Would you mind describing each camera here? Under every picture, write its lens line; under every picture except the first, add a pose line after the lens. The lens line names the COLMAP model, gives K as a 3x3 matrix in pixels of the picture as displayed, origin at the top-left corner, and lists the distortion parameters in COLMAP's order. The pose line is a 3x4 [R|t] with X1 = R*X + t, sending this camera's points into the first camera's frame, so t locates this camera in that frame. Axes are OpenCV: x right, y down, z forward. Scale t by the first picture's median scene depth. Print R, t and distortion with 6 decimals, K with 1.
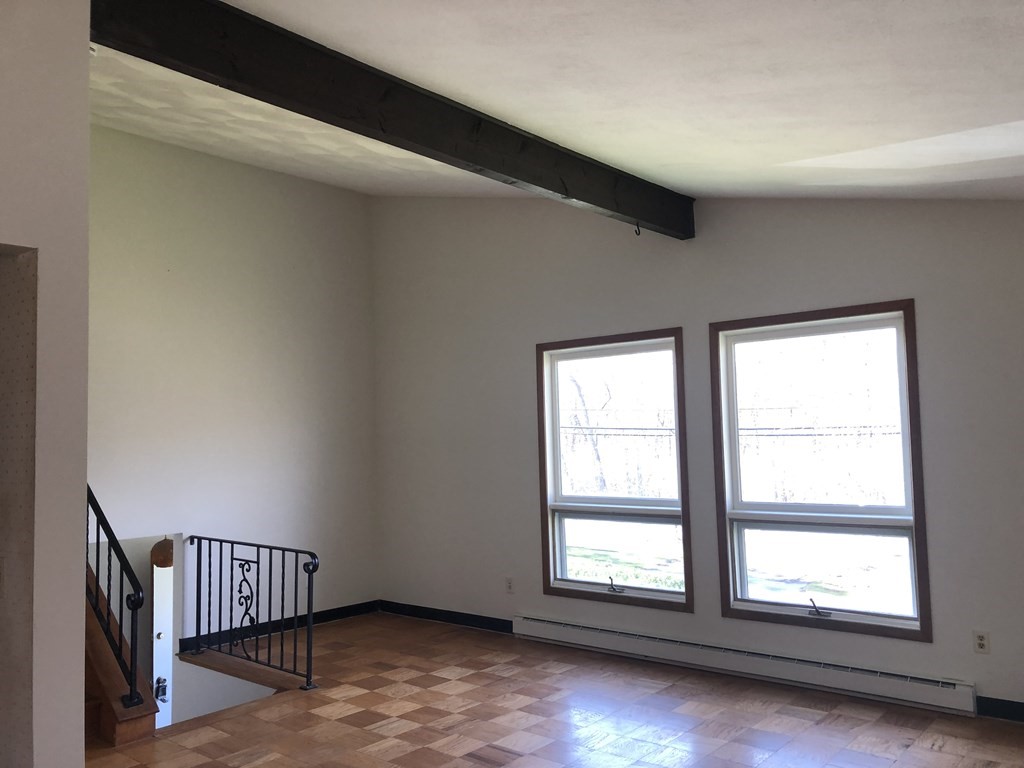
lens RADIAL K [[822.8, 0, 512.0], [0, 822.8, 384.0], [0, 0, 1]] dist [0.042730, 0.005550]
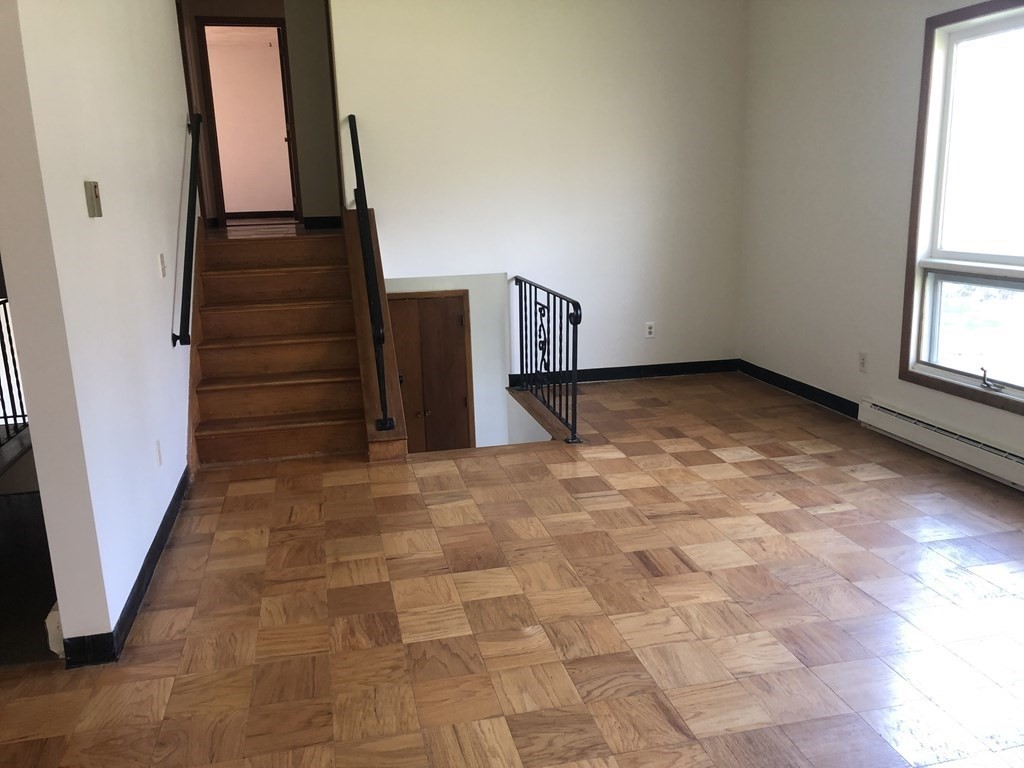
lens RADIAL K [[822.8, 0, 512.0], [0, 822.8, 384.0], [0, 0, 1]] dist [0.042730, 0.005550]
pose [[0.805514, 0.131076, -0.577897, 0.199171], [0.050730, 0.956395, 0.287637, 0.023116], [0.590401, -0.261013, 0.763741, 0.214646]]
